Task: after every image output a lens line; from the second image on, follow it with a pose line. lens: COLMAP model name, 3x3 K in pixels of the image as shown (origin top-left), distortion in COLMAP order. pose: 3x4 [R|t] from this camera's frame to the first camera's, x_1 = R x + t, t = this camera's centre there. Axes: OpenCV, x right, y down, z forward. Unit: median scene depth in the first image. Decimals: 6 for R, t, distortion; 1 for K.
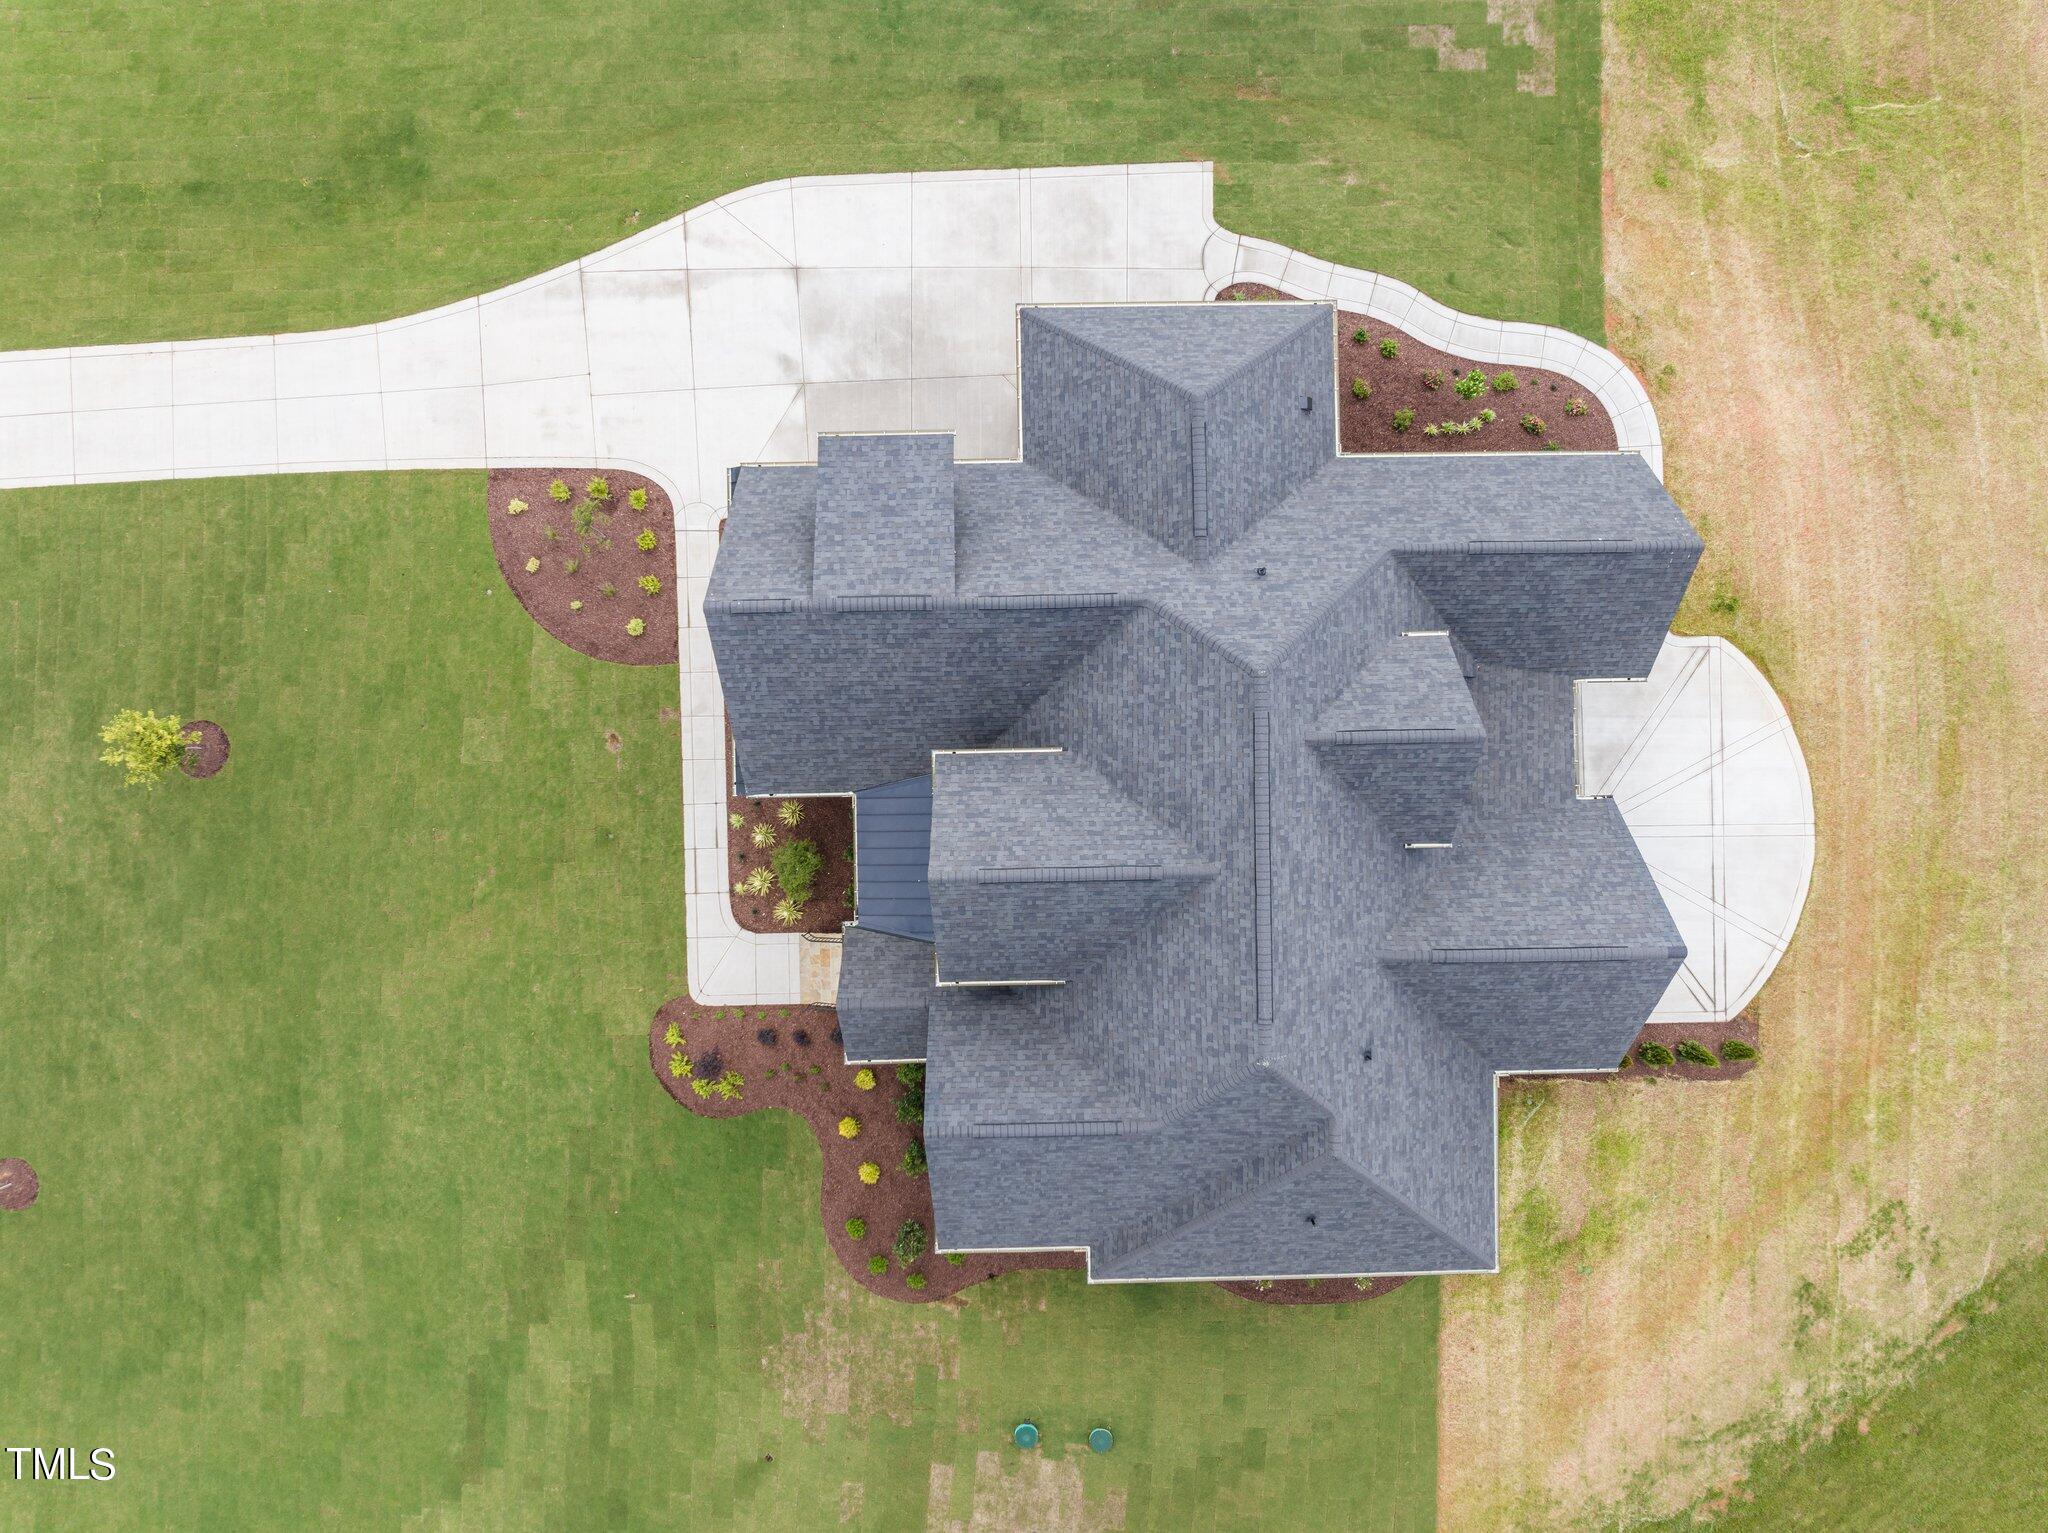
lens RADIAL K [[1427.6, 0, 1024.0], [0, 1427.6, 766.5], [0, 0, 1]] dist [-0.030285, -0.000430]
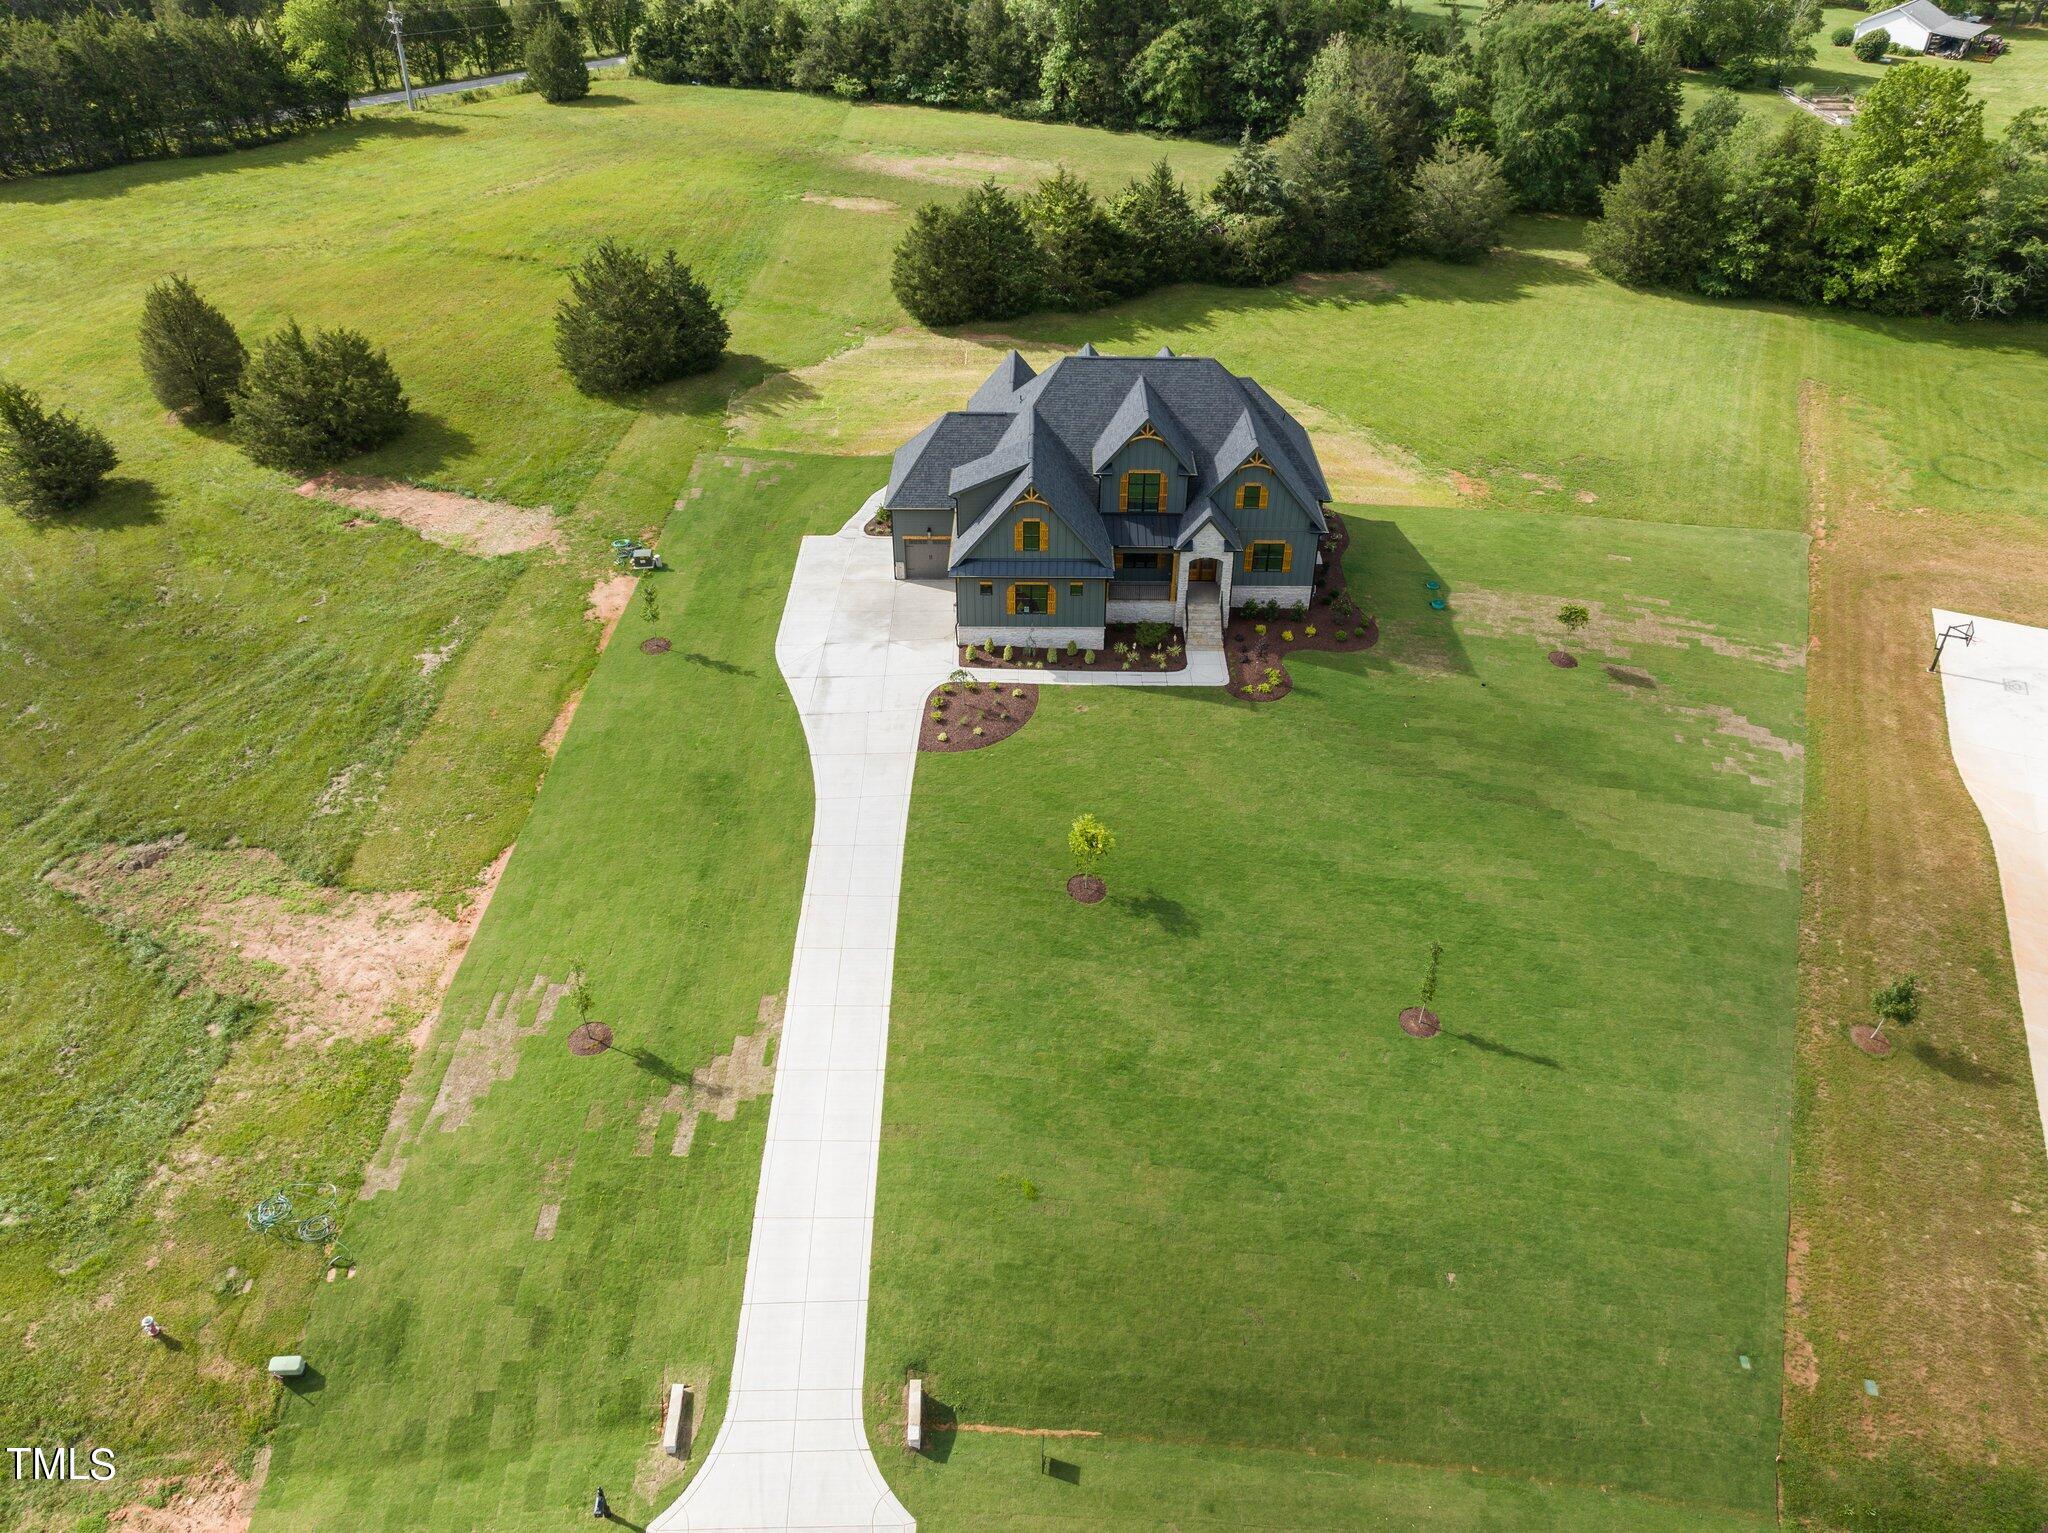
lens RADIAL K [[1465.3, 0, 1024.0], [0, 1465.3, 766.5], [0, 0, 1]] dist [-0.001535, -0.000428]
pose [[0.030112, -0.583054, 0.811875, -1.784478], [0.999510, 0.024506, -0.019472, -0.051714], [-0.008543, 0.812064, 0.583506, 0.016264]]
